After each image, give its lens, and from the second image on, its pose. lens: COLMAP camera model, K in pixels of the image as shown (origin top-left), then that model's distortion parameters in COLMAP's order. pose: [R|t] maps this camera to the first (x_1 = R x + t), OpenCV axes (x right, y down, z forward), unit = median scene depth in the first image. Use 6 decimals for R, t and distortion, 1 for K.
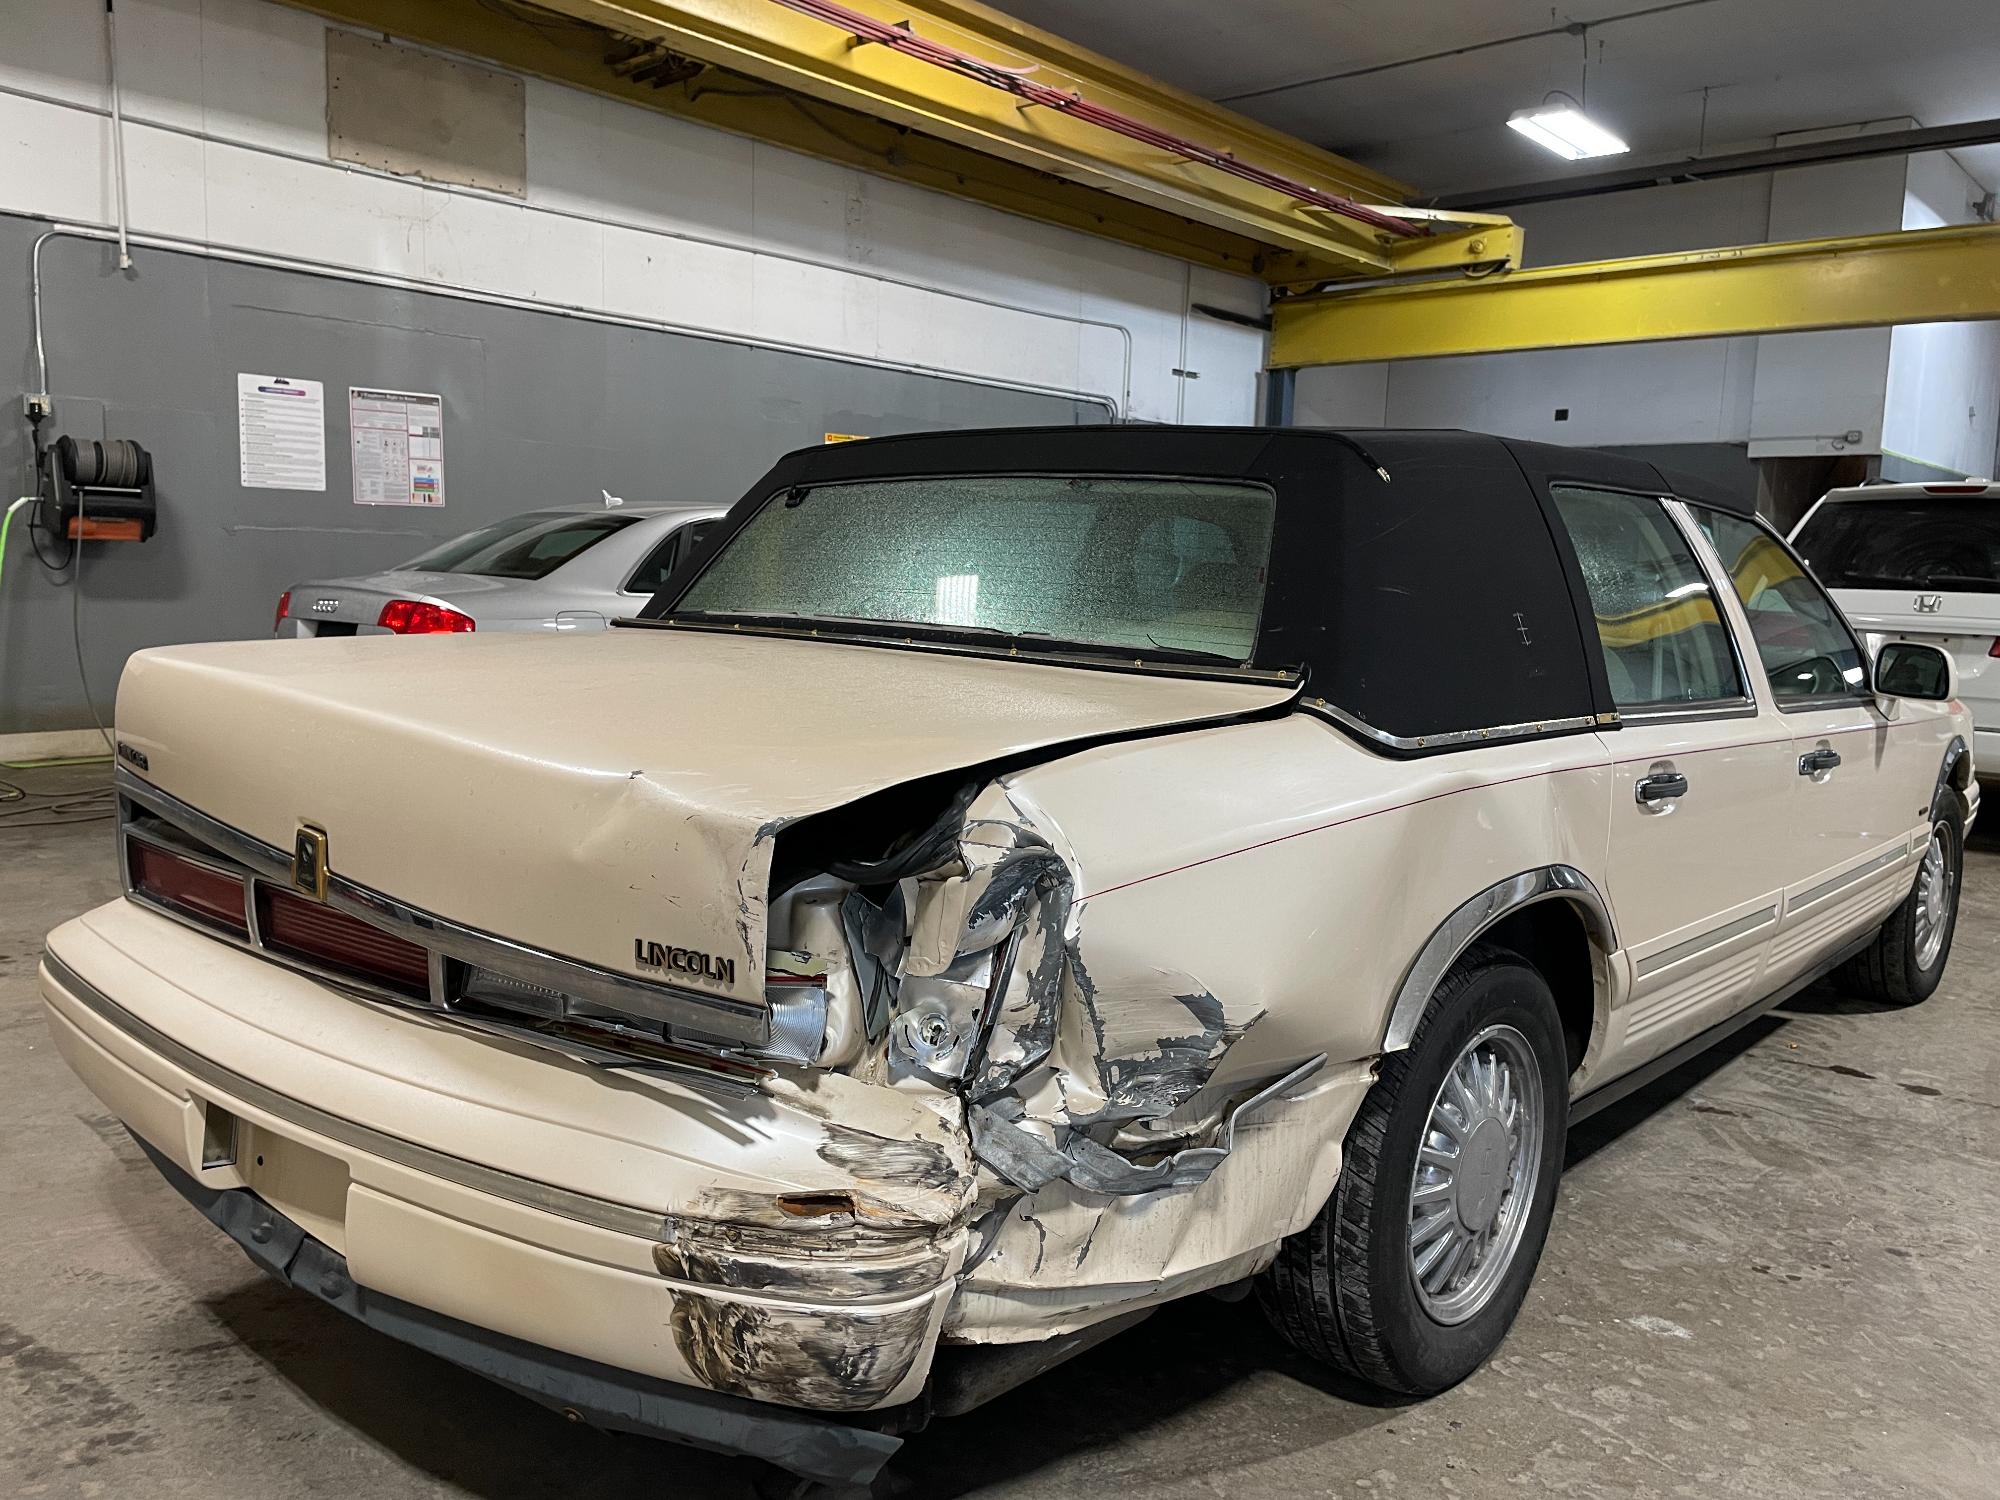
lens RADIAL K [[1509.5, 0, 999.8], [0, 1509.5, 752.0], [0, 0, 1]] dist [0.082877, -0.108526]
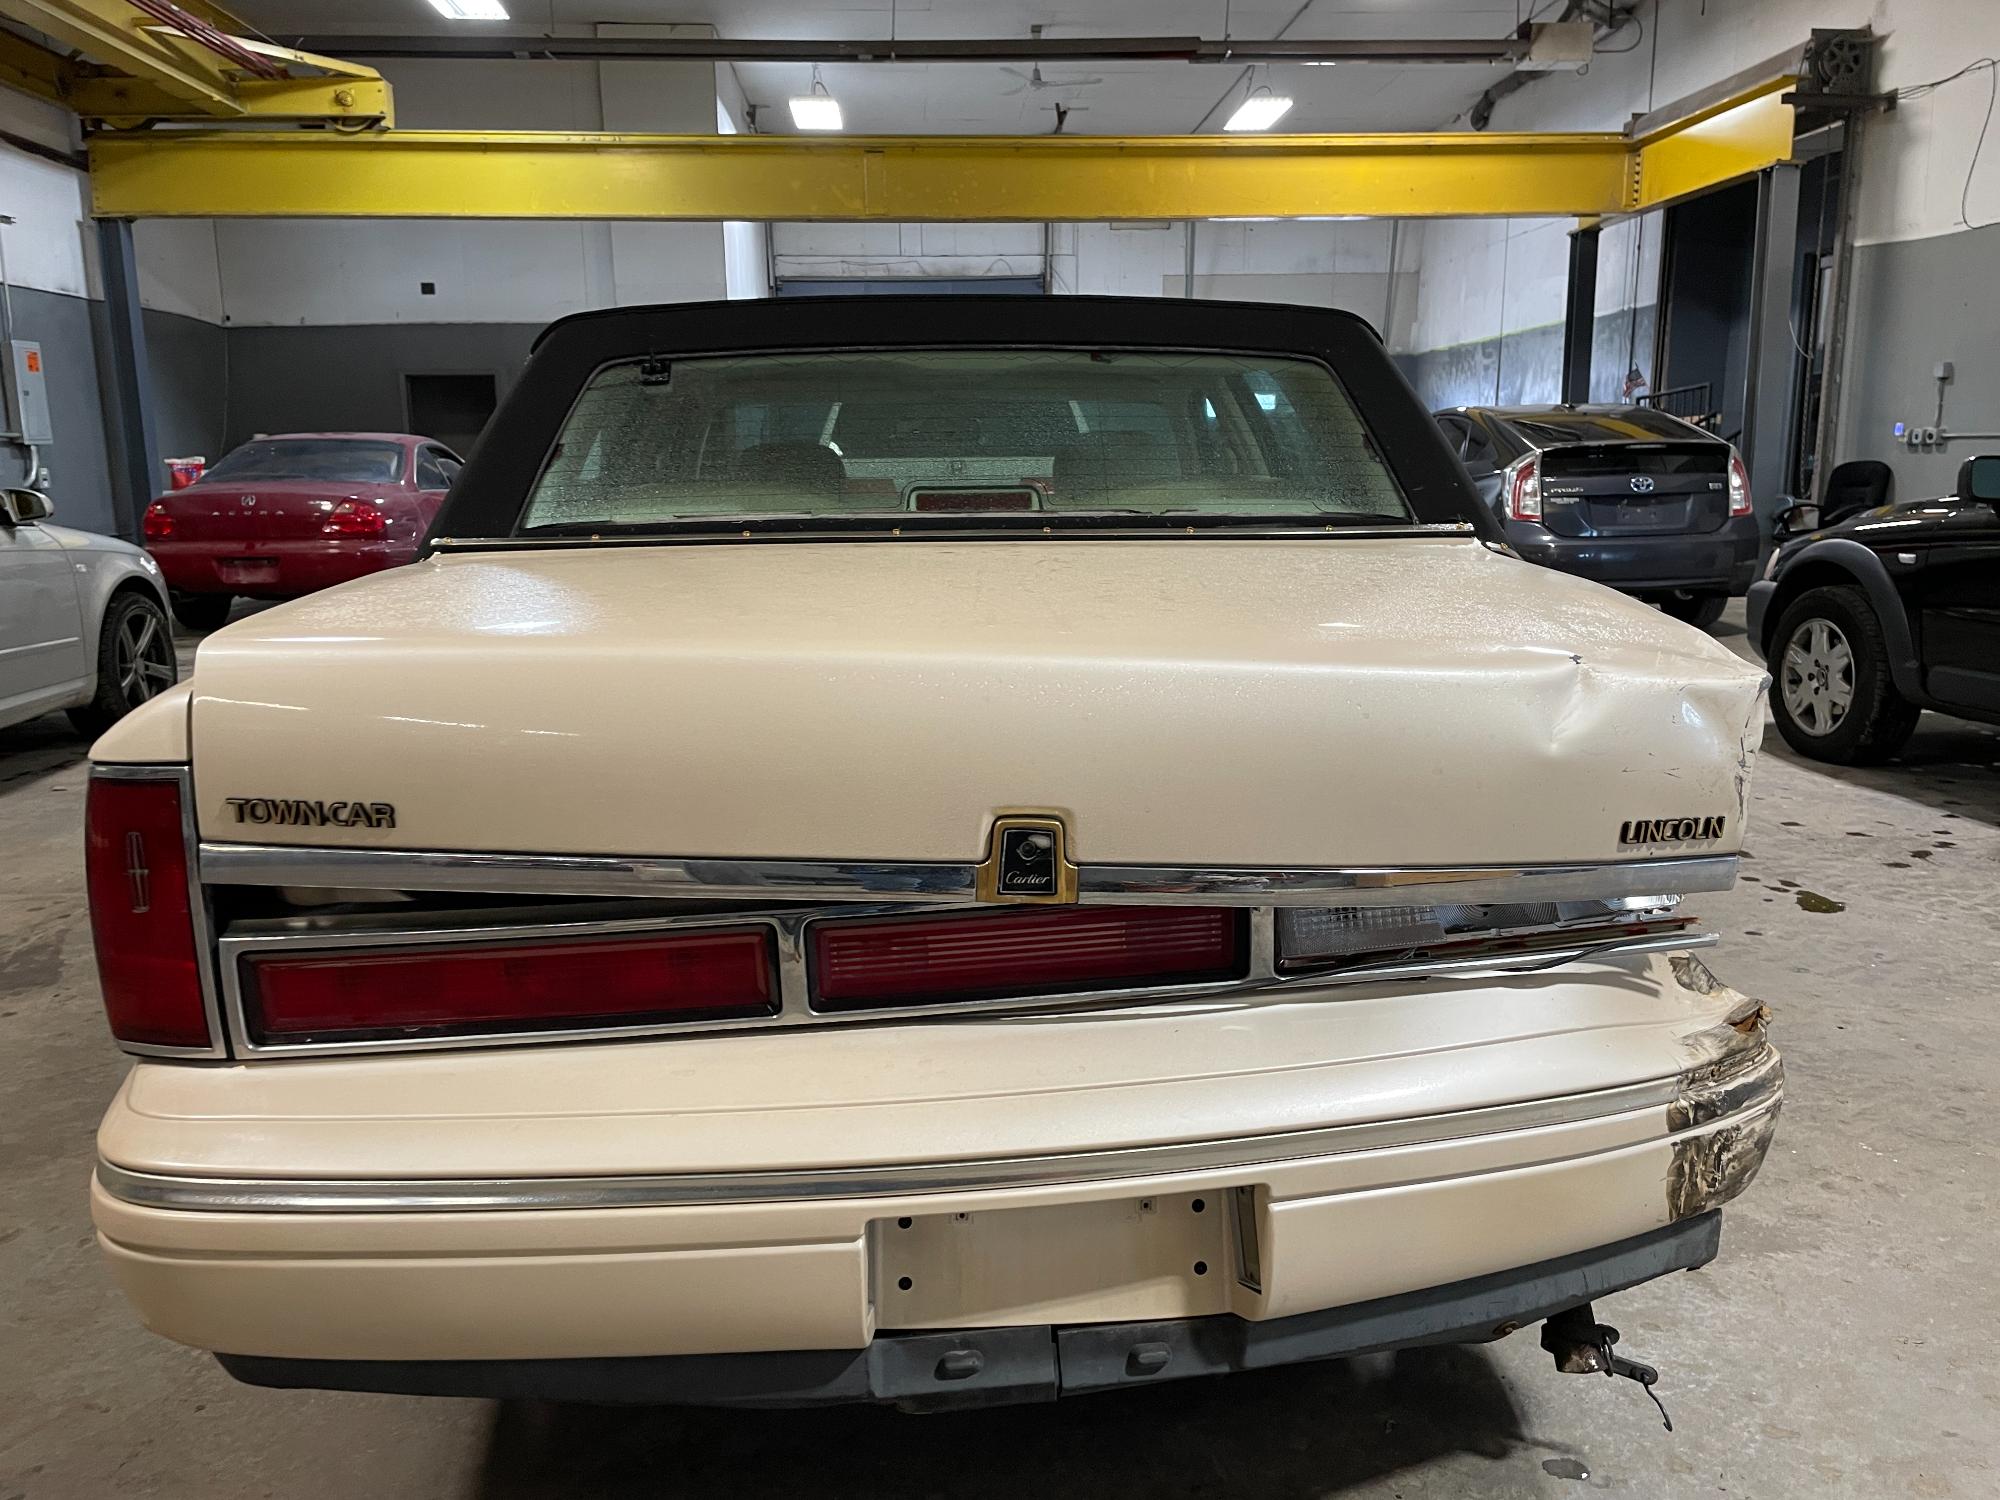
lens RADIAL K [[1509.5, 0, 1009.2], [0, 1509.5, 759.4], [0, 0, 1]] dist [0.082877, -0.108526]
pose [[0.692033, -0.179632, 0.699158, -0.209726], [0.122937, 0.983722, 0.131060, -0.016767], [-0.711320, -0.004745, 0.702852, 0.102555]]
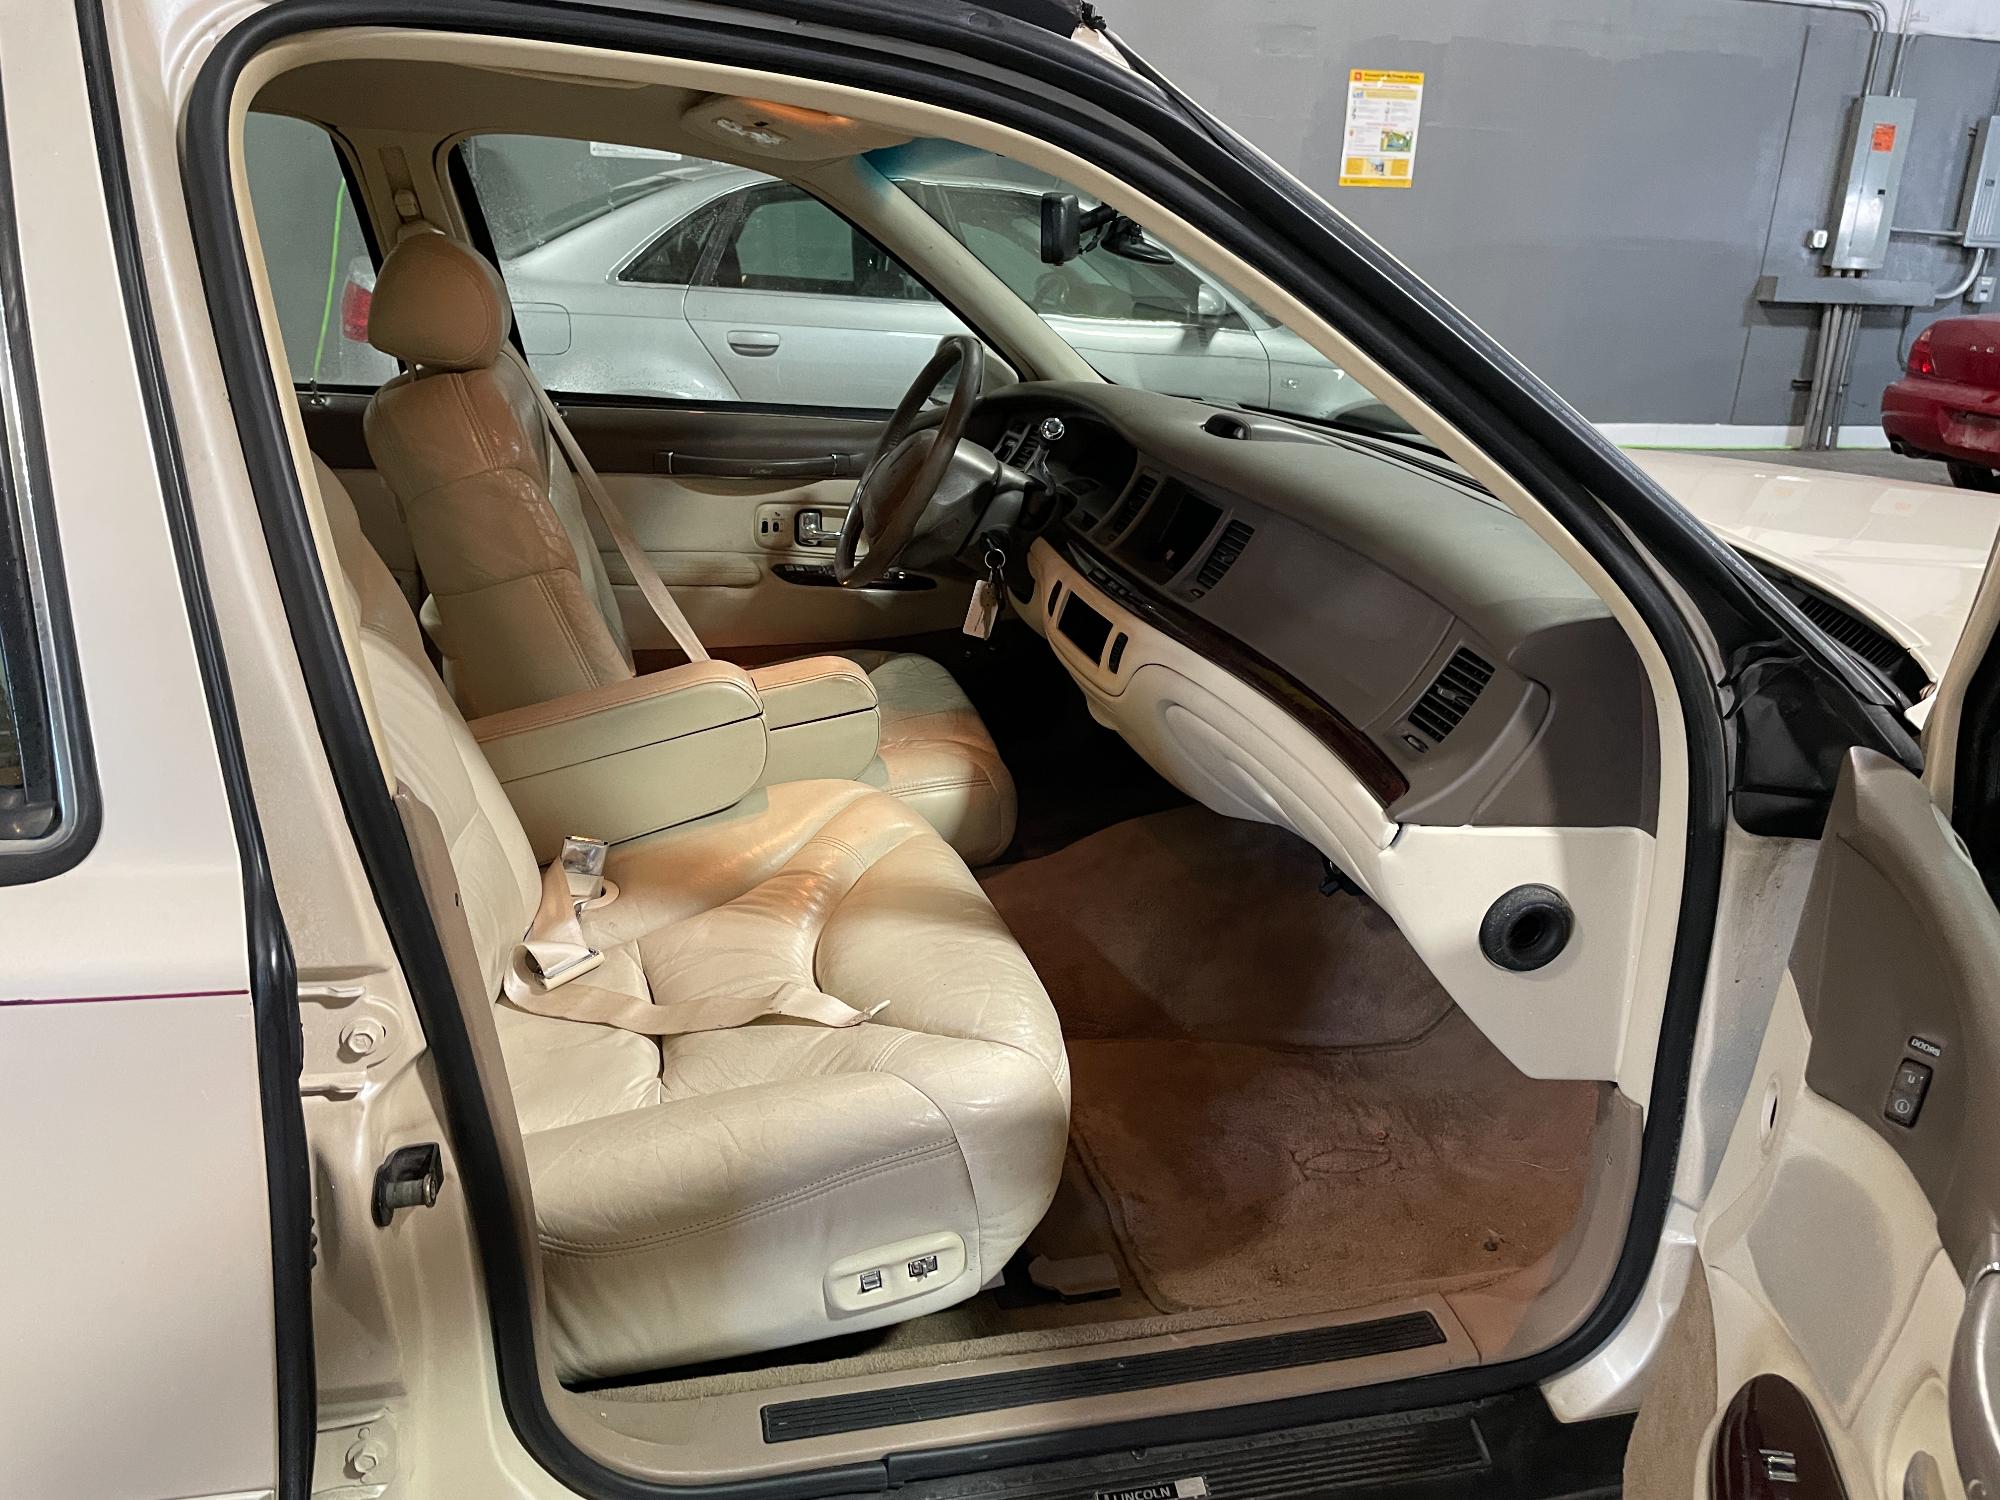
lens RADIAL K [[1509.5, 0, 975.9], [0, 1509.5, 742.5], [0, 0, 1]] dist [0.082877, -0.108526]
pose [[0.826828, 0.186906, -0.530492, 0.263242], [-0.085866, 0.974062, 0.209355, -0.038437], [0.555862, -0.127550, 0.821431, 0.309439]]
